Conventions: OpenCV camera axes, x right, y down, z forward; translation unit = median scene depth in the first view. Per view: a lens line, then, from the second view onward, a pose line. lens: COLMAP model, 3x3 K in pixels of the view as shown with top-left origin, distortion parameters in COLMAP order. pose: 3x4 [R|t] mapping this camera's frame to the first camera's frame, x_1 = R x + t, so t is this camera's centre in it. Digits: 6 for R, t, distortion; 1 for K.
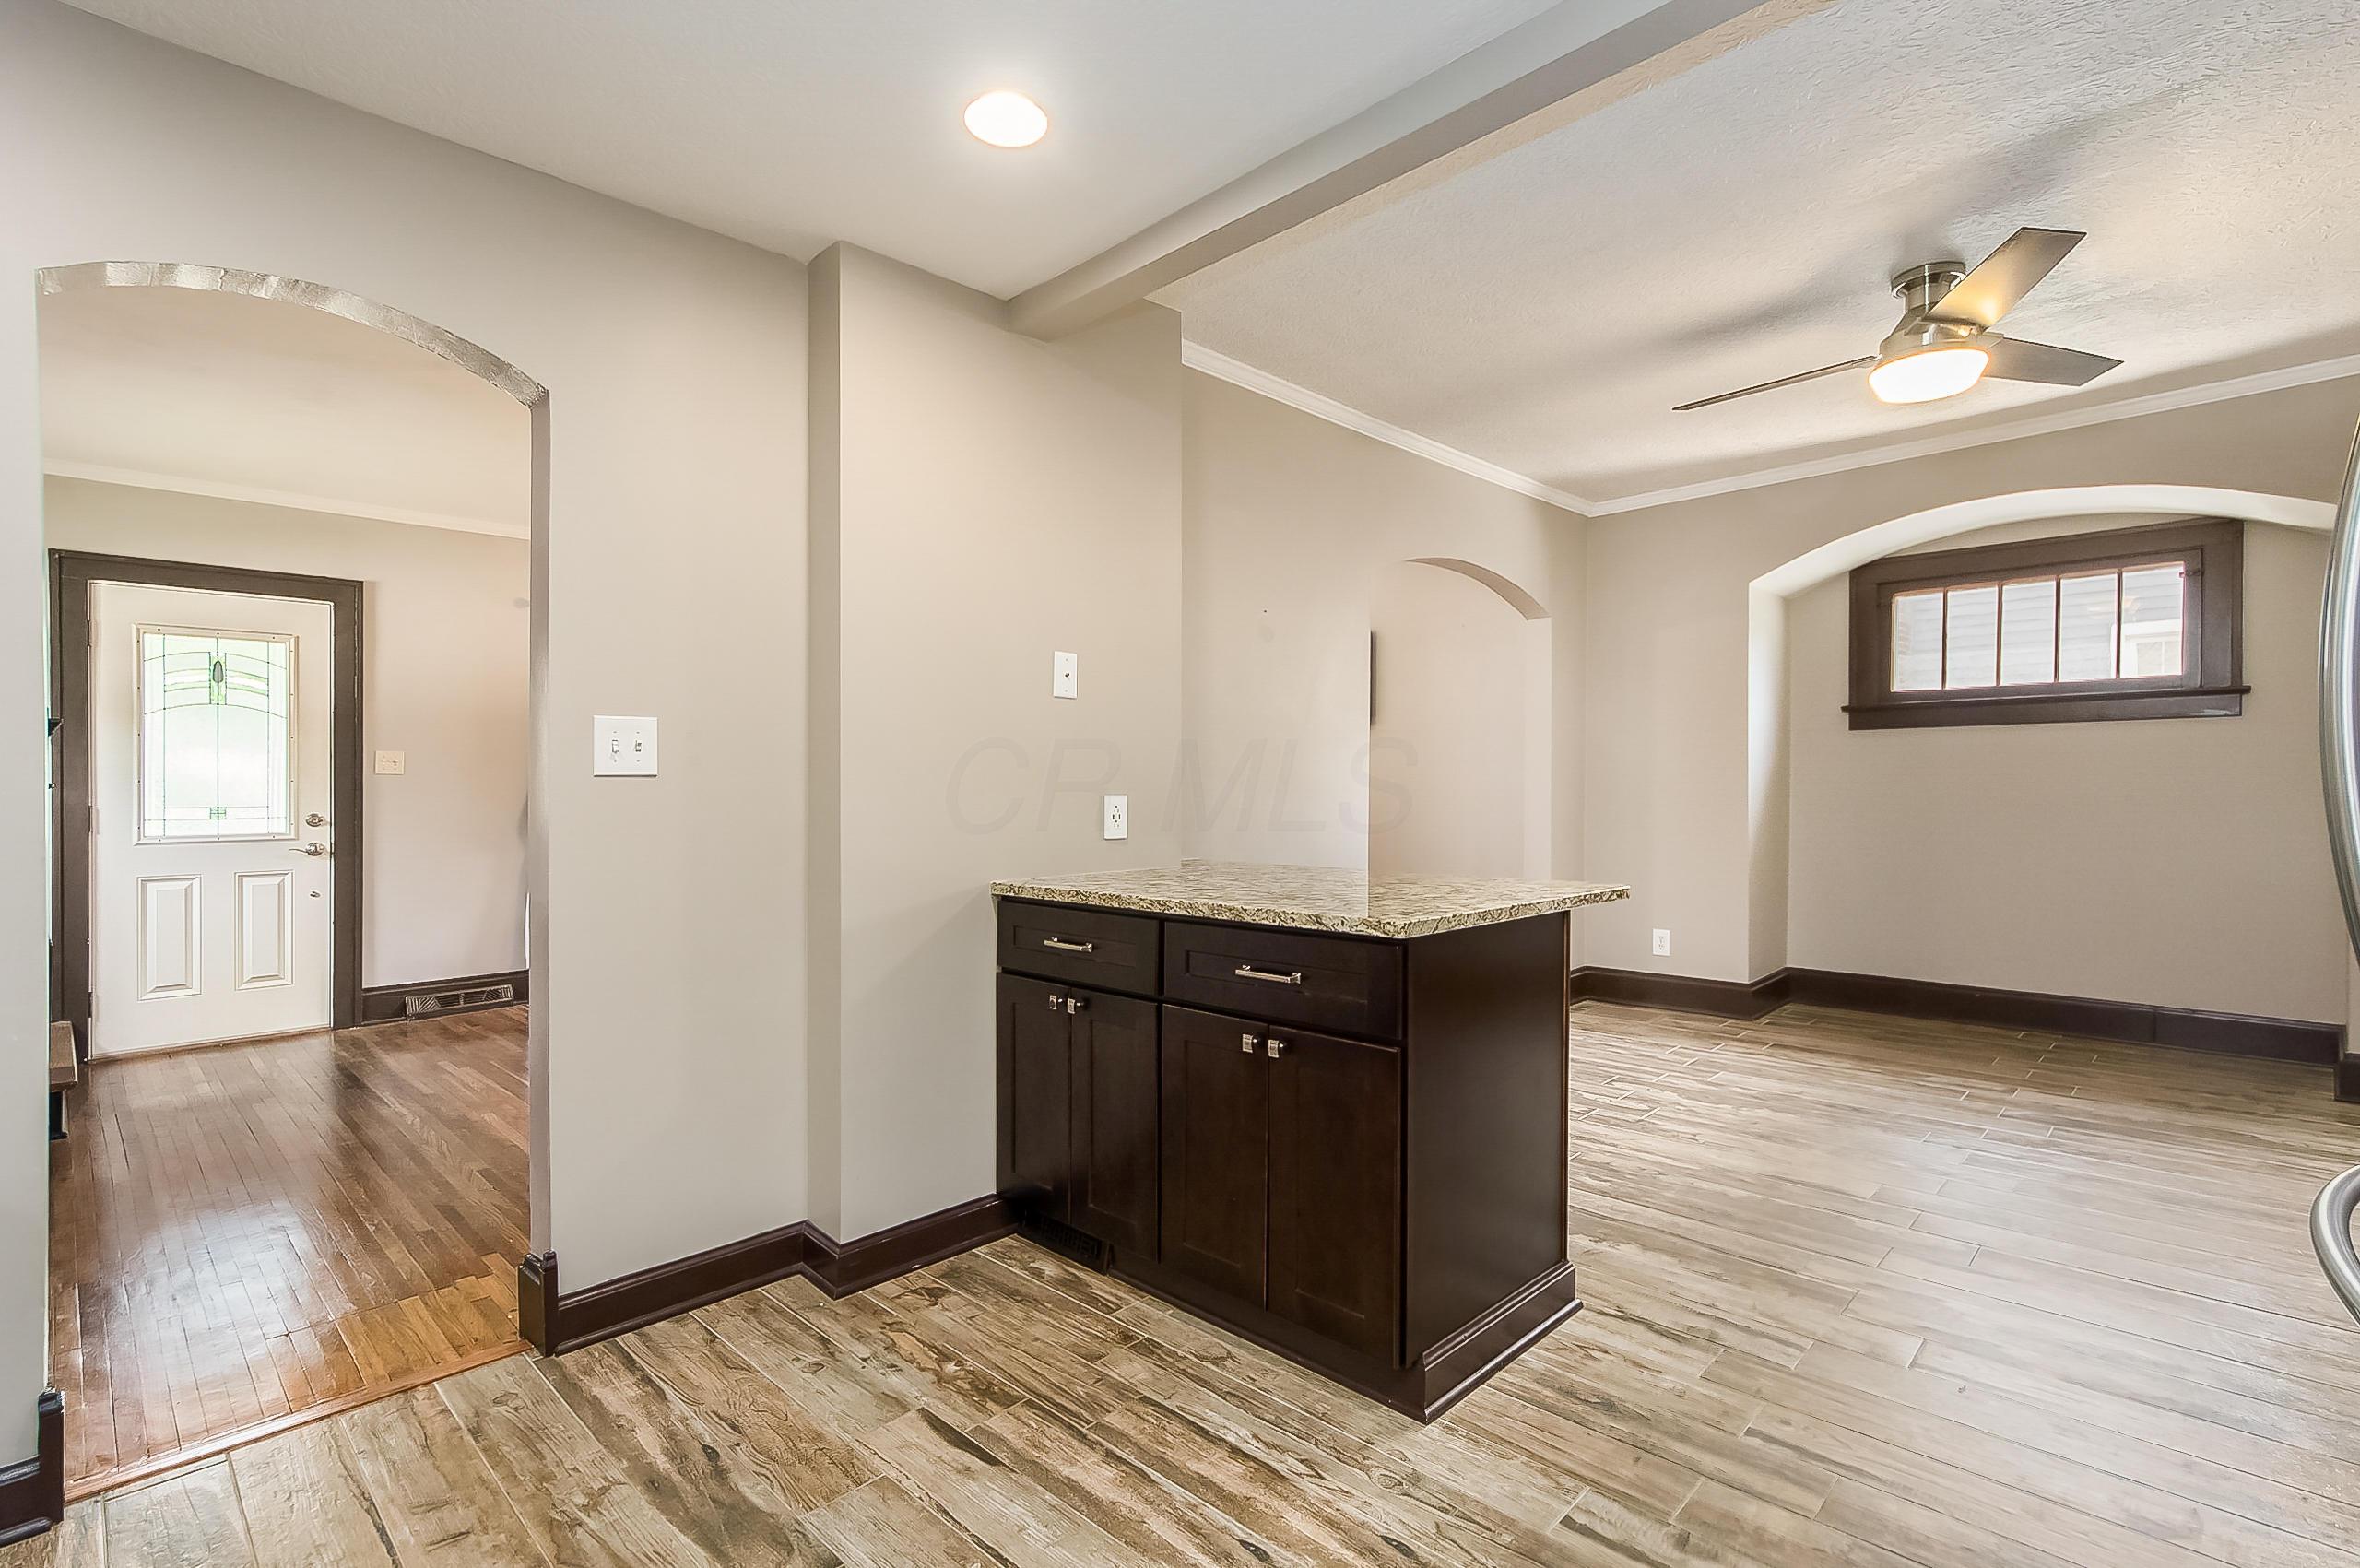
lens RADIAL K [[1104.4, 0, 1167.3], [0, 1104.4, 788.5], [0, 0, 1]] dist [0.016151, 0.000246]
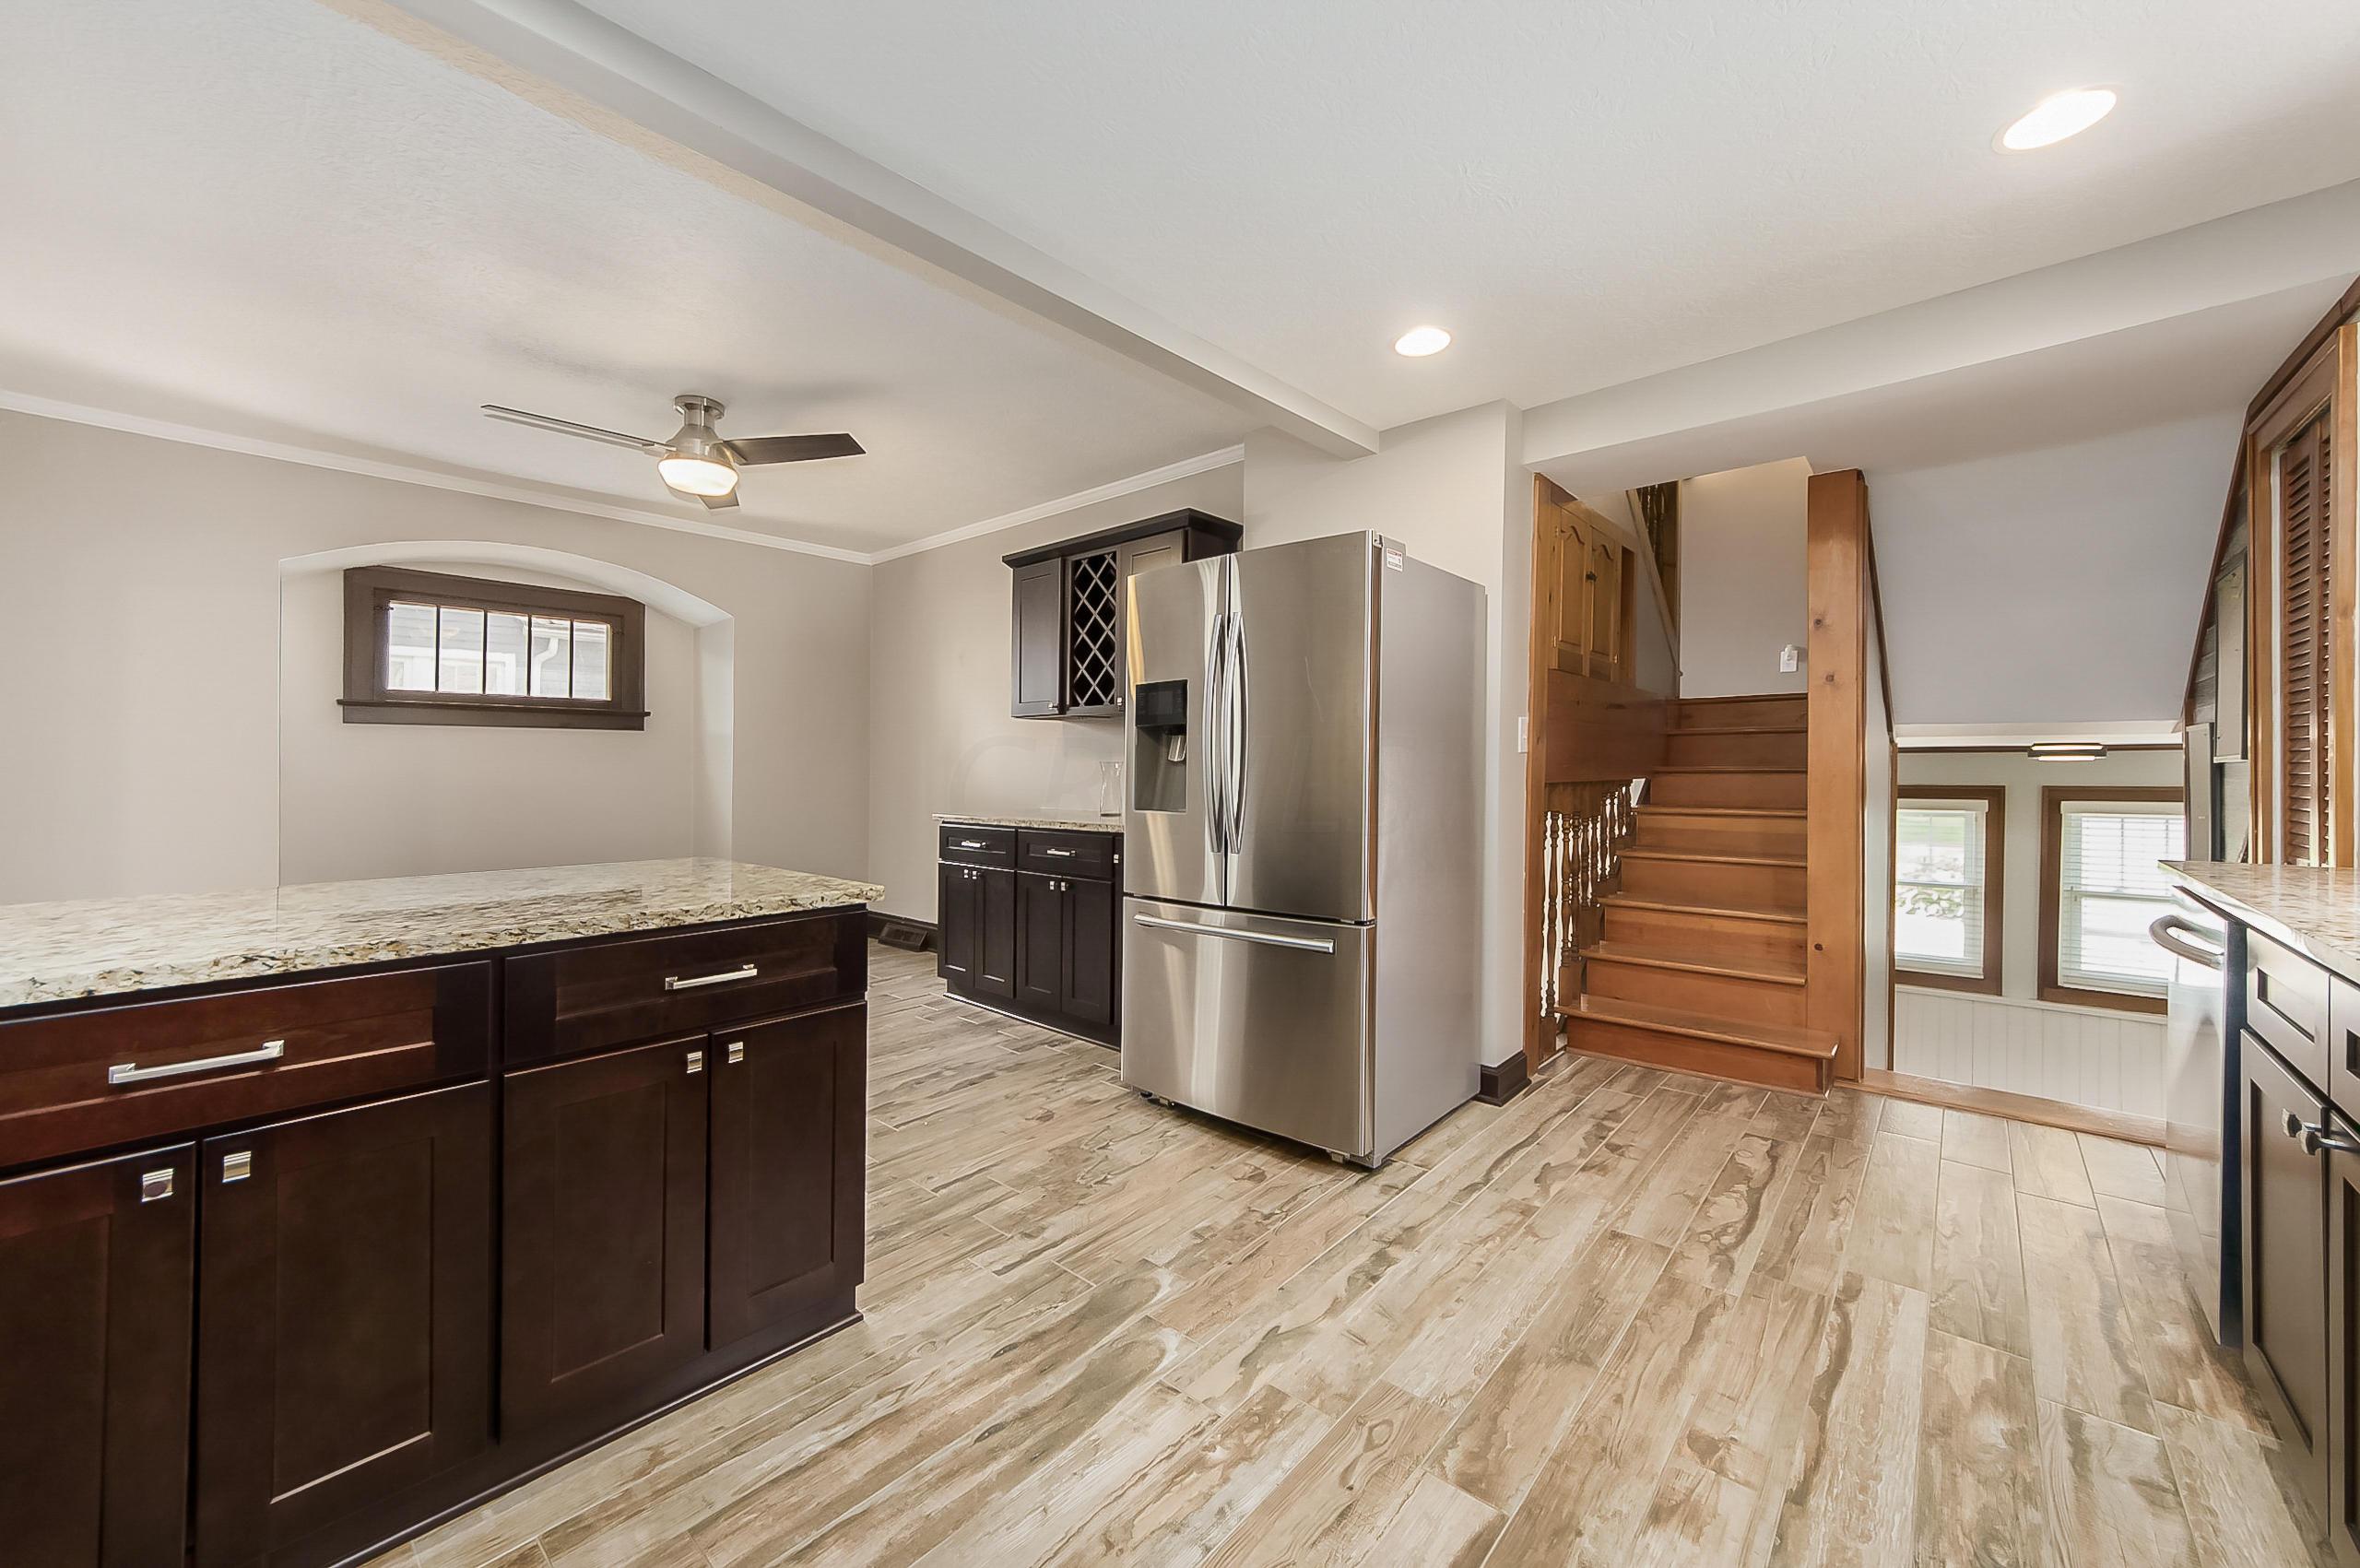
lens RADIAL K [[902.6, 0, 1177.1], [0, 902.6, 776.0], [0, 0, 1]] dist [0.000257, 0.000080]
pose [[-0.057176, 0.000997, 0.998364, -0.386345], [0.003972, 0.999992, -0.000771, 0.003660], [-0.998356, 0.003921, -0.057180, 0.383559]]
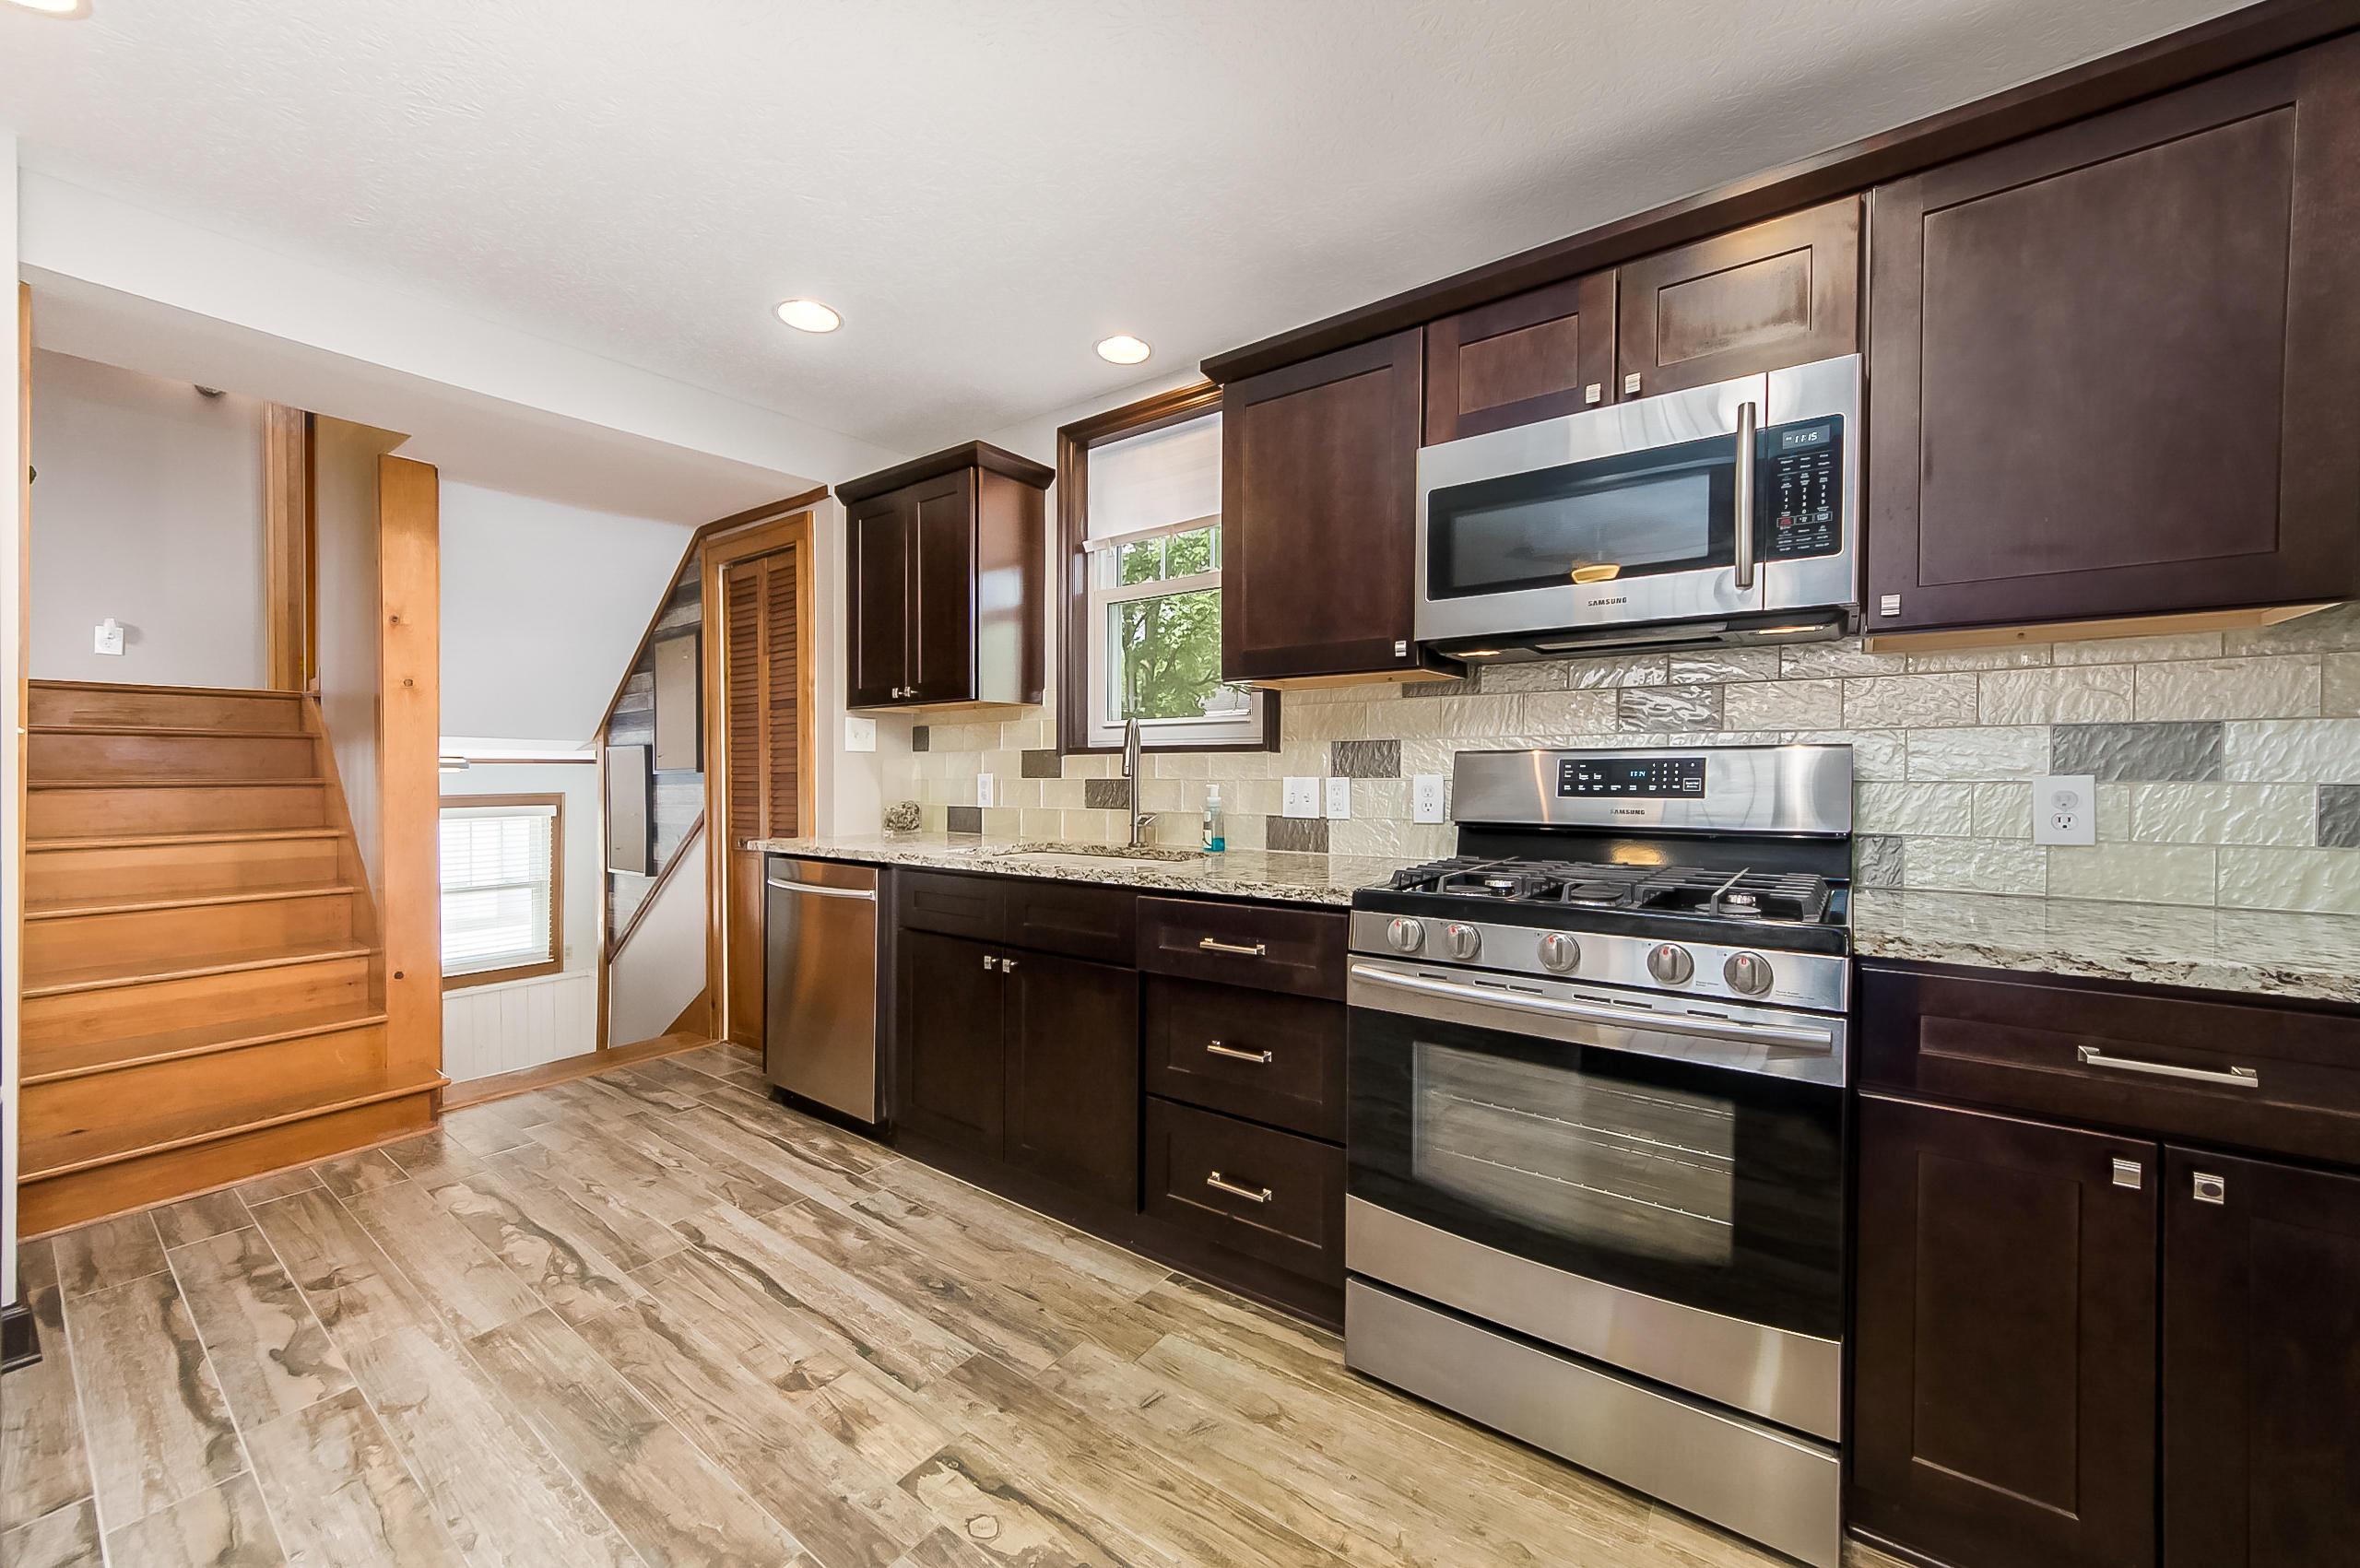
lens RADIAL K [[902.6, 0, 1177.1], [0, 902.6, 776.0], [0, 0, 1]] dist [0.000257, 0.000080]
pose [[-0.990939, 0.018855, -0.132982, -0.132007], [0.017669, 0.999793, 0.010095, -0.000483], [0.133145, 0.007654, -0.991067, 0.597060]]
